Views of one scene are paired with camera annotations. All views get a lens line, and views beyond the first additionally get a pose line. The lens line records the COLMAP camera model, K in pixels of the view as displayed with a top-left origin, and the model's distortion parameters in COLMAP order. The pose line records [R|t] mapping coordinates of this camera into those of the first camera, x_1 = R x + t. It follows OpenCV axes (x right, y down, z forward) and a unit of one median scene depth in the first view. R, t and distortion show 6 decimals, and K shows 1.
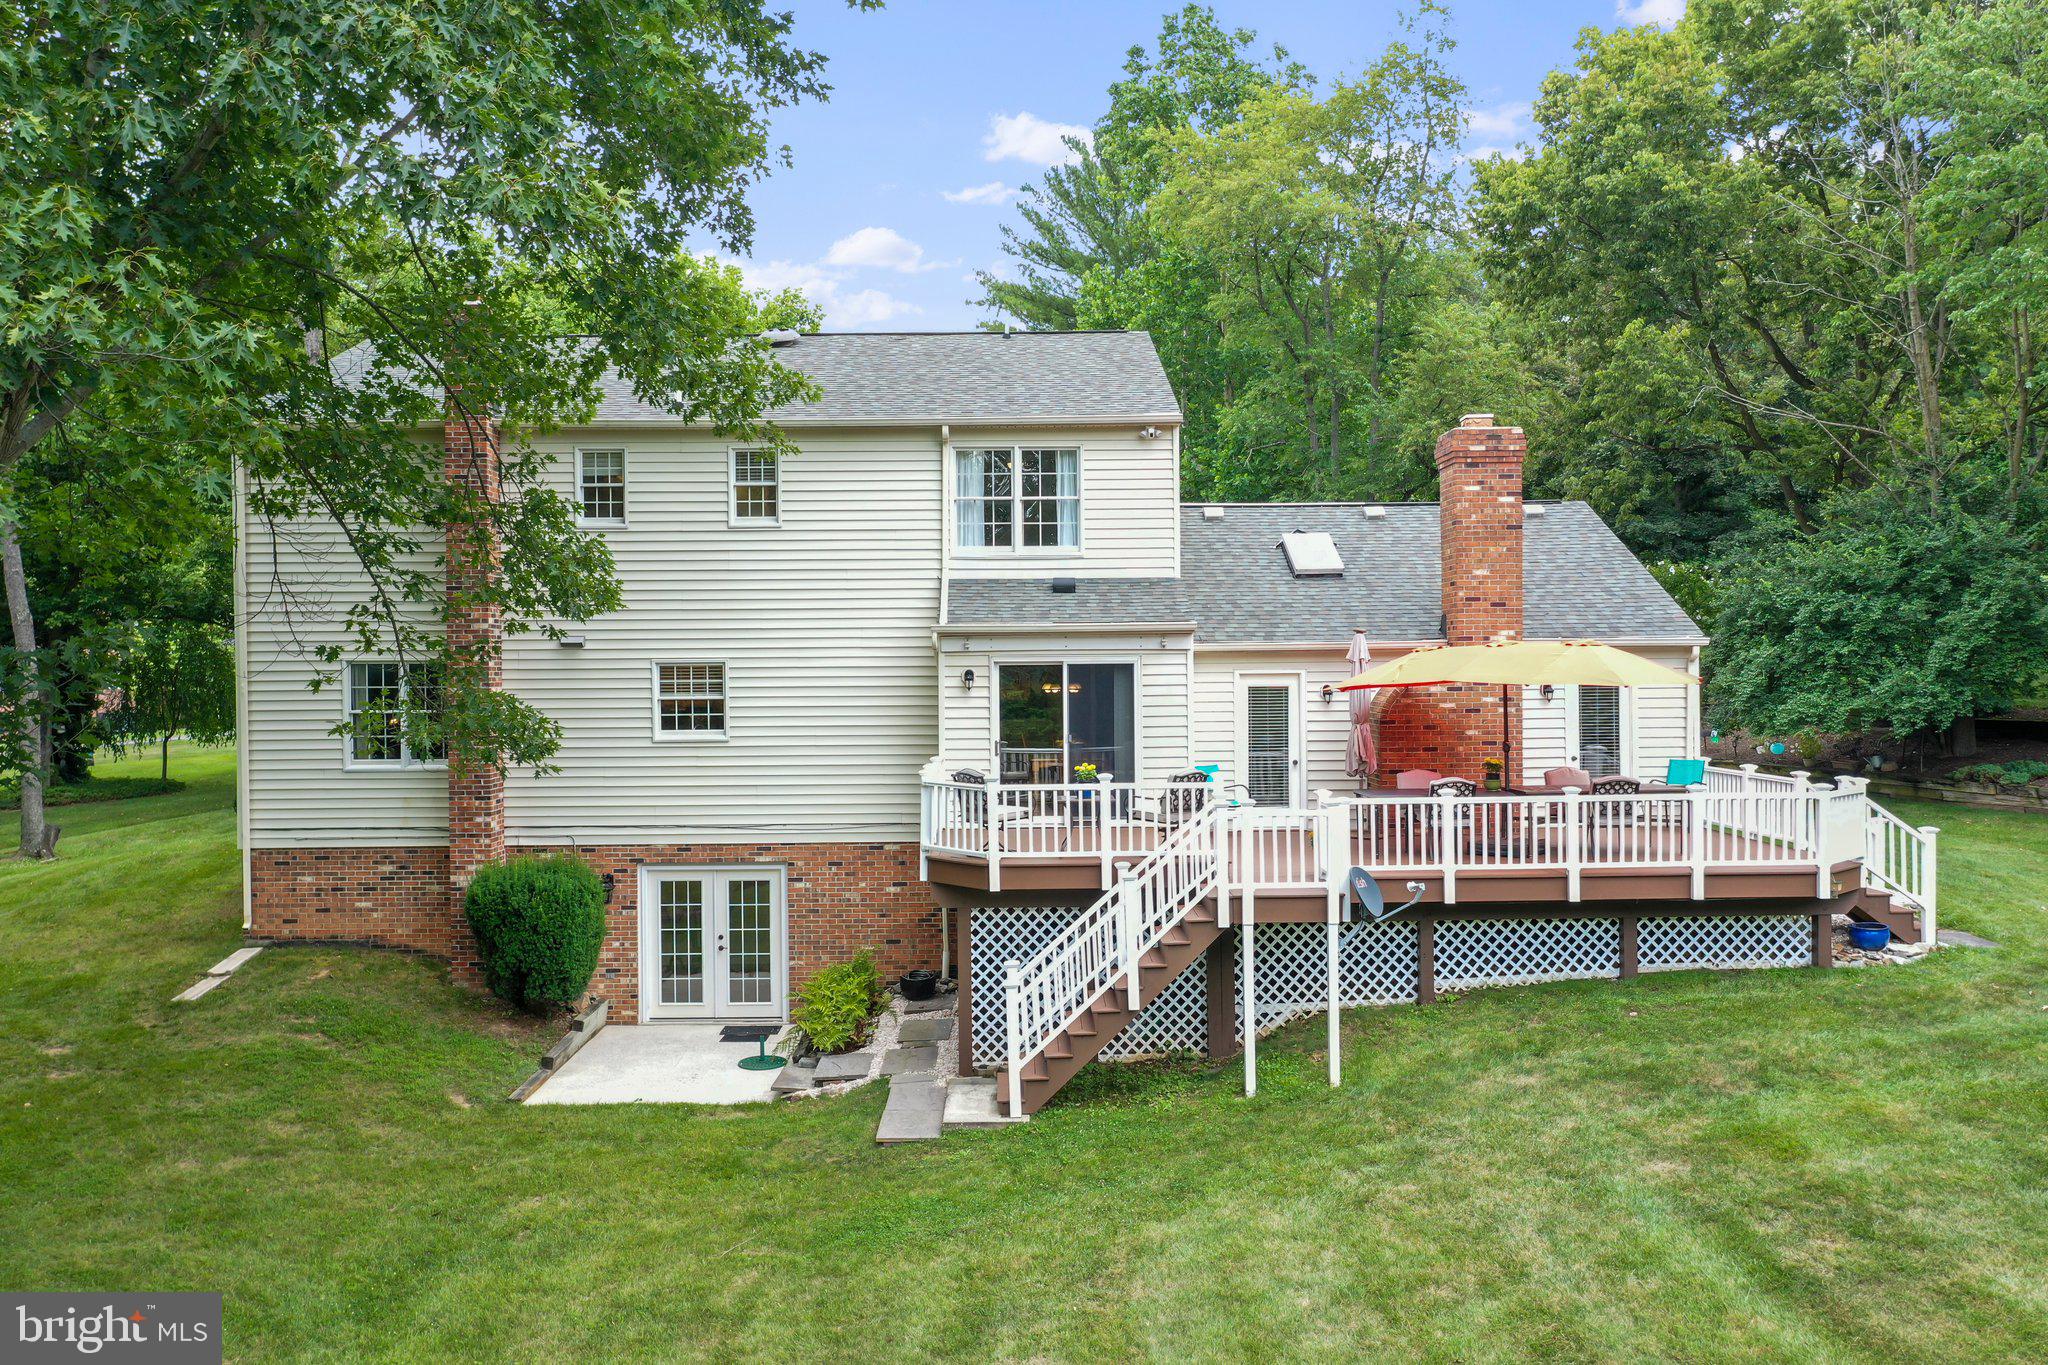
lens RADIAL K [[1627.3, 0, 1028.4], [0, 1627.3, 680.1], [0, 0, 1]] dist [0.001265, 0.004104]
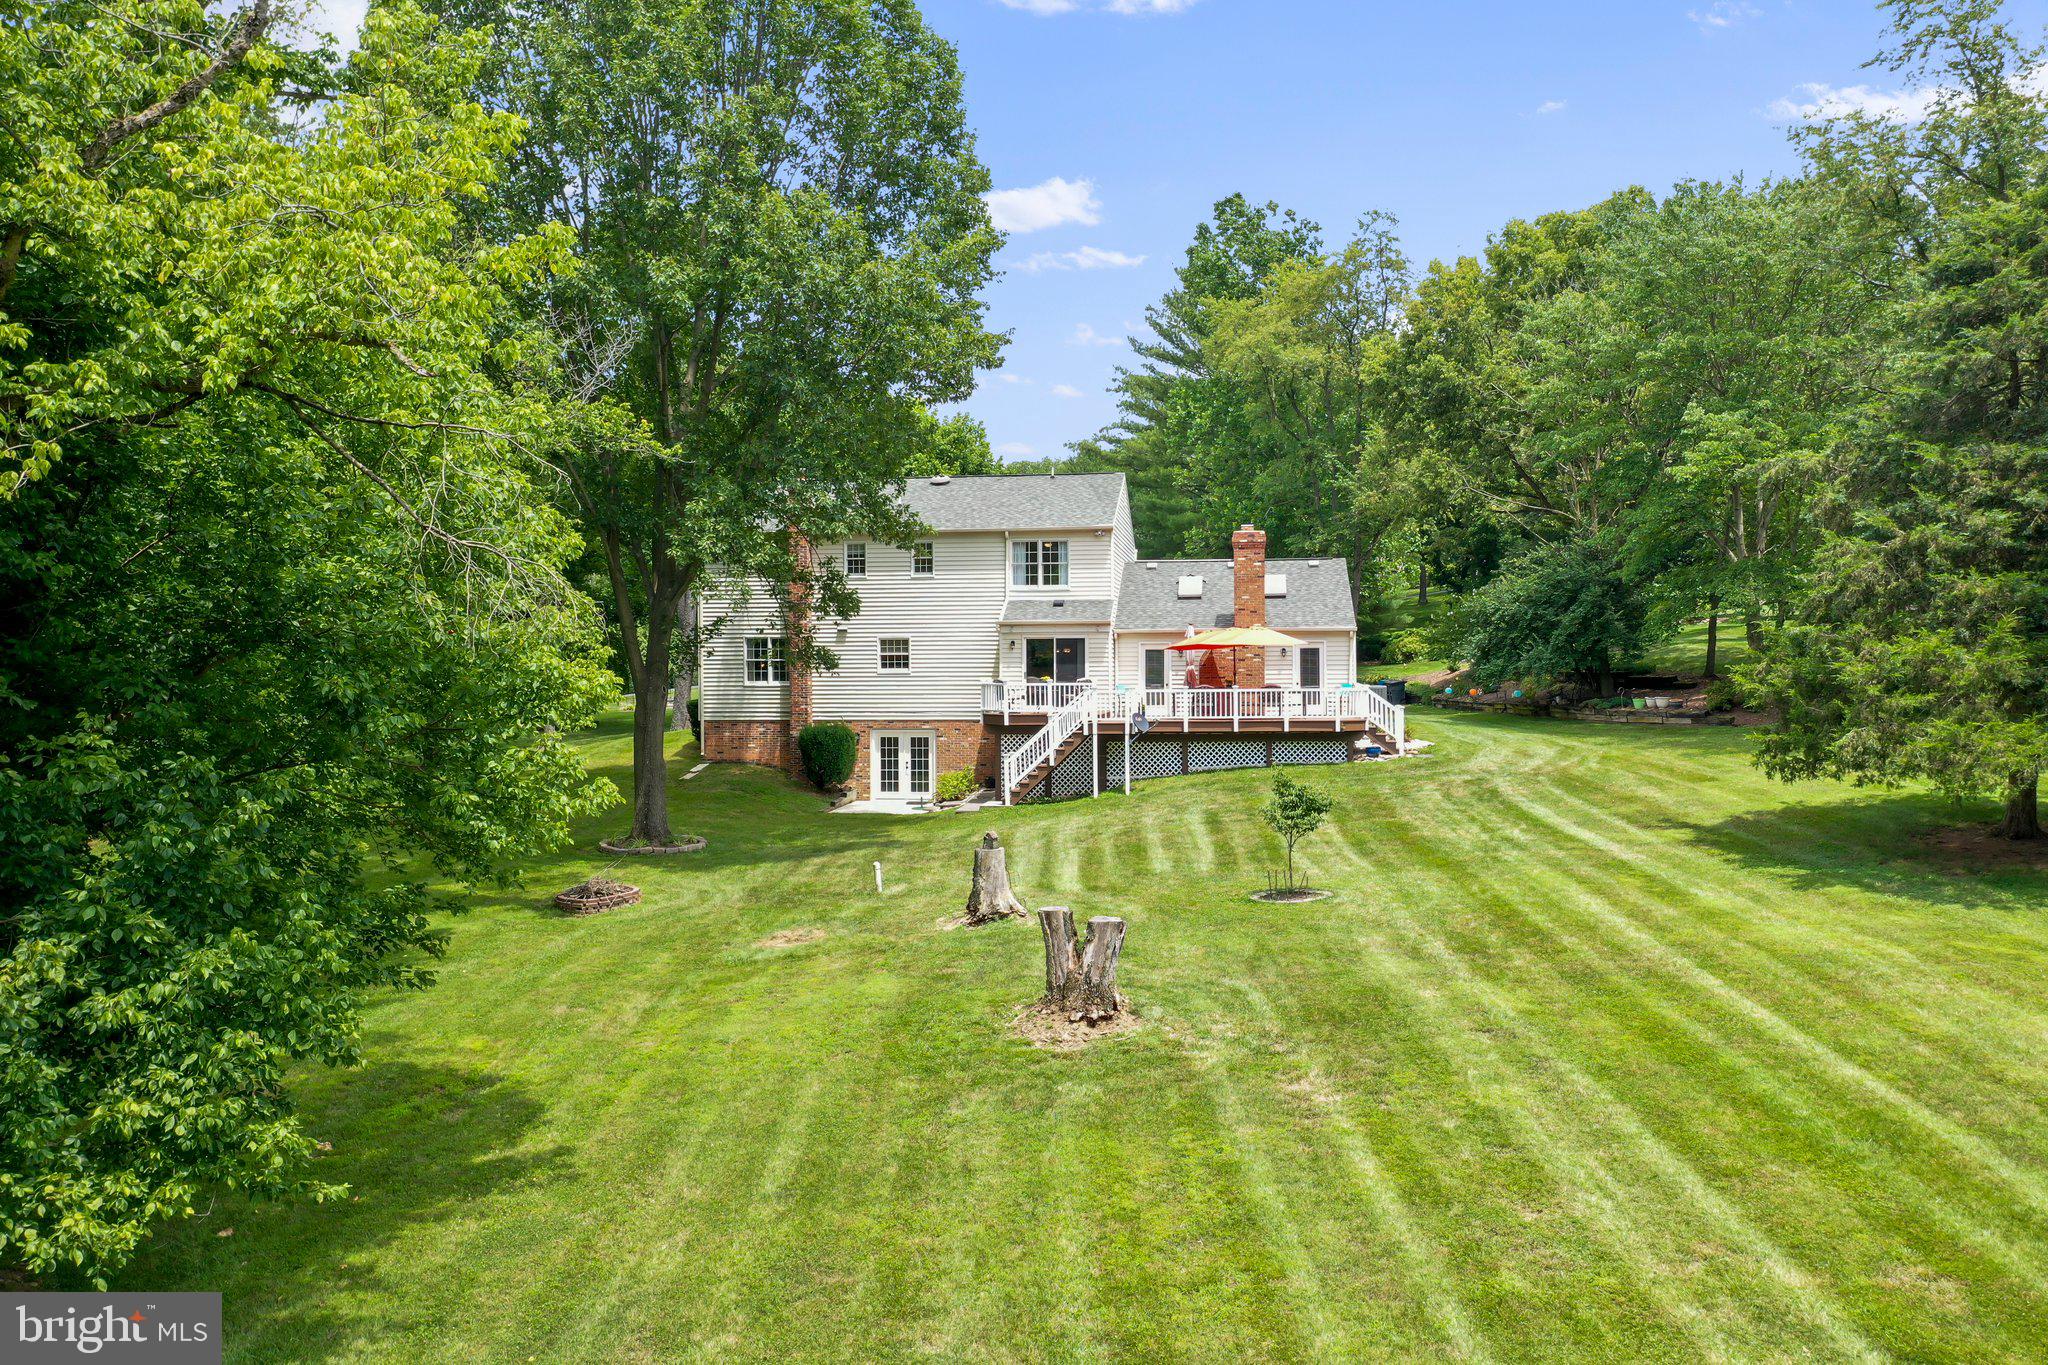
lens RADIAL K [[1621.7, 0, 1026.1], [0, 1621.7, 678.7], [0, 0, 1]] dist [-0.001285, 0.005601]
pose [[0.989567, 0.004833, -0.143990, 0.297315], [-0.004908, 0.999988, -0.000166, 0.045059], [0.143988, 0.000871, 0.989579, -1.195178]]
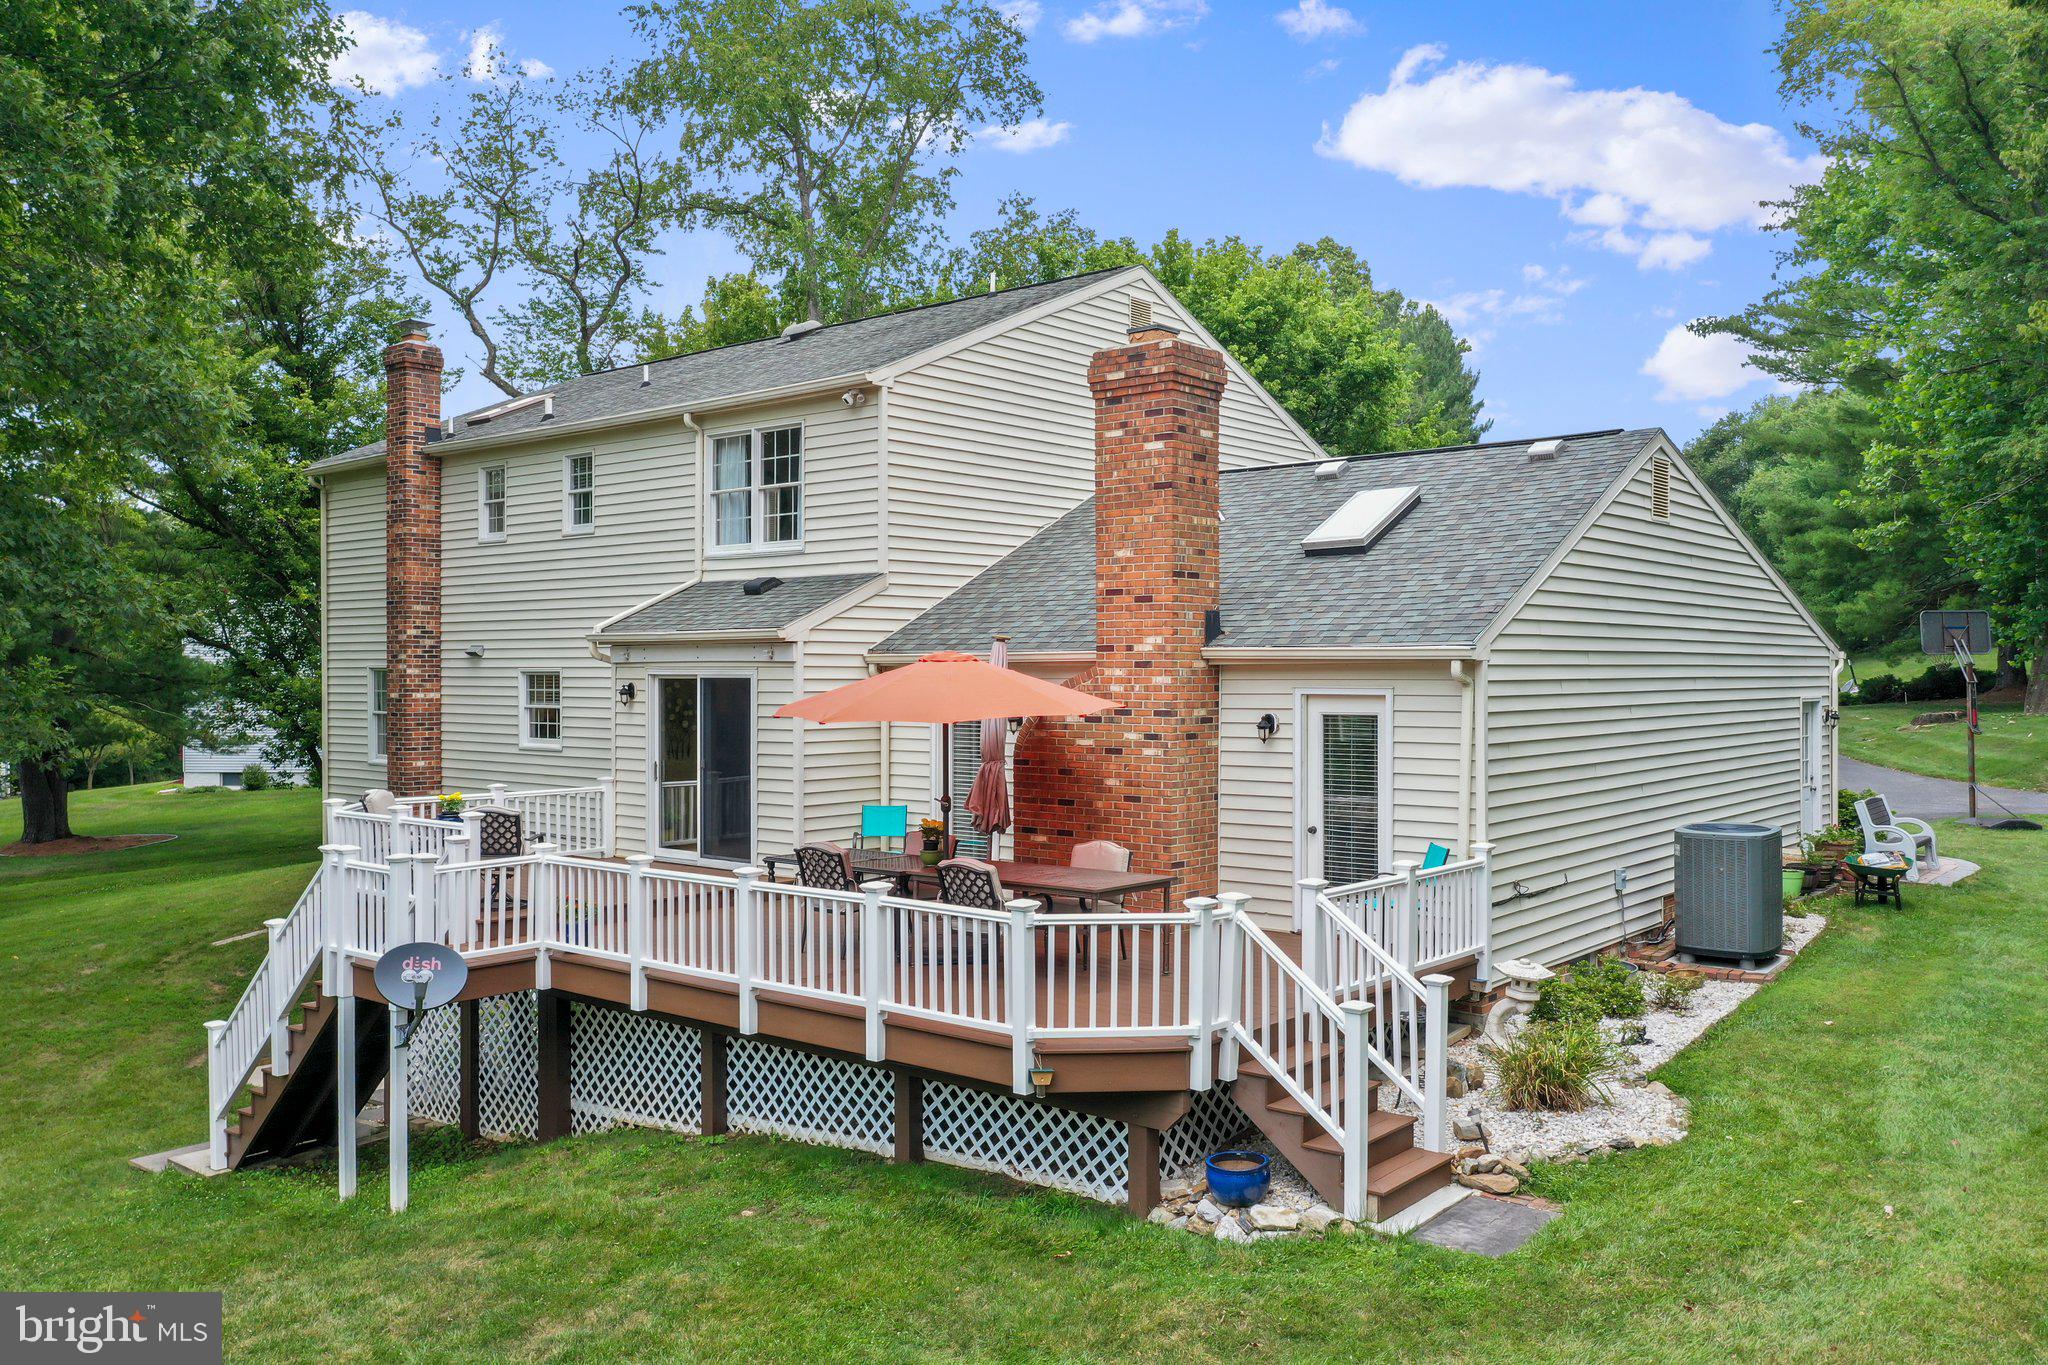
lens RADIAL K [[1627.3, 0, 1028.4], [0, 1627.3, 680.1], [0, 0, 1]] dist [0.001265, 0.004104]
pose [[0.758942, 0.012596, -0.651036, 0.693752], [-0.010852, 0.999919, 0.006696, -0.015933], [0.651067, 0.001983, 0.759017, 0.438742]]
